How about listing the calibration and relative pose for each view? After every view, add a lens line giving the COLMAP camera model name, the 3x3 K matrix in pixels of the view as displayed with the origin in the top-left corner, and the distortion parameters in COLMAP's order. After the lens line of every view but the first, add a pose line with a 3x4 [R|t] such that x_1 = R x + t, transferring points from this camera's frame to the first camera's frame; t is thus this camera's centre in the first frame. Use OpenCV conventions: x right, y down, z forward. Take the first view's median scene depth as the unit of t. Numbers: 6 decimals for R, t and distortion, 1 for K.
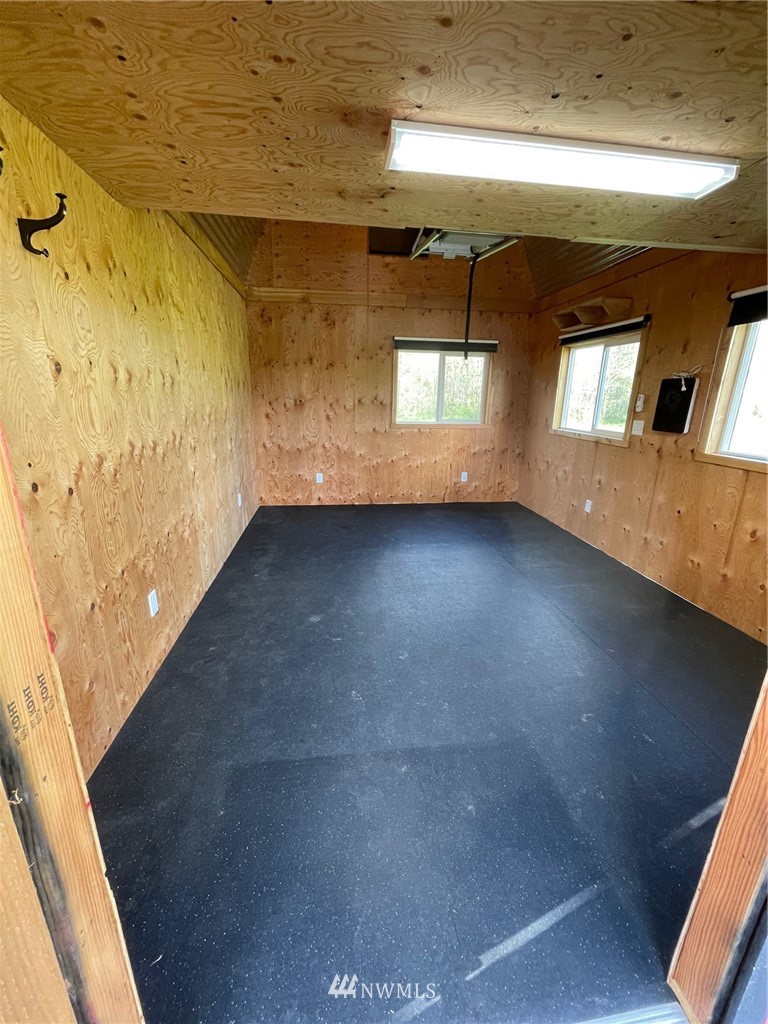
lens RADIAL K [[410.1, 0, 387.2], [0, 410.1, 510.7], [0, 0, 1]] dist [-0.005876, 0.000223]
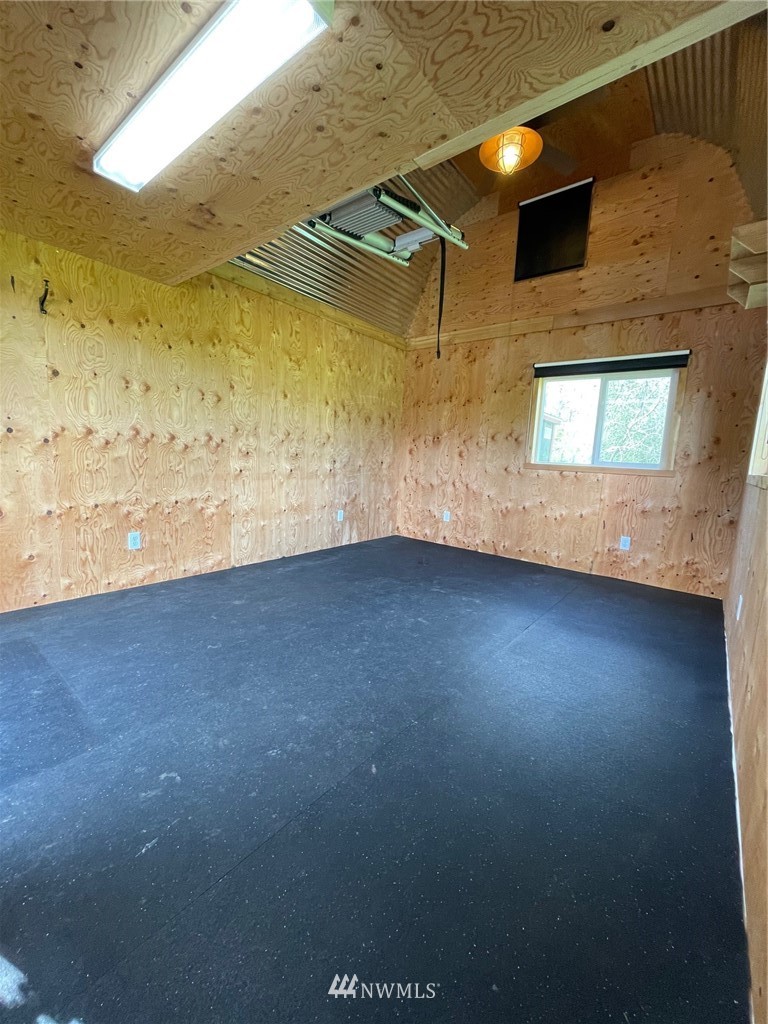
lens RADIAL K [[410.1, 0, 387.9], [0, 410.1, 510.6], [0, 0, 1]] dist [-0.005876, 0.000223]
pose [[0.691625, 0.111766, -0.713557, 0.509761], [-0.231499, 0.970135, -0.072430, 0.010550], [0.684151, 0.215282, 0.696844, 0.284026]]
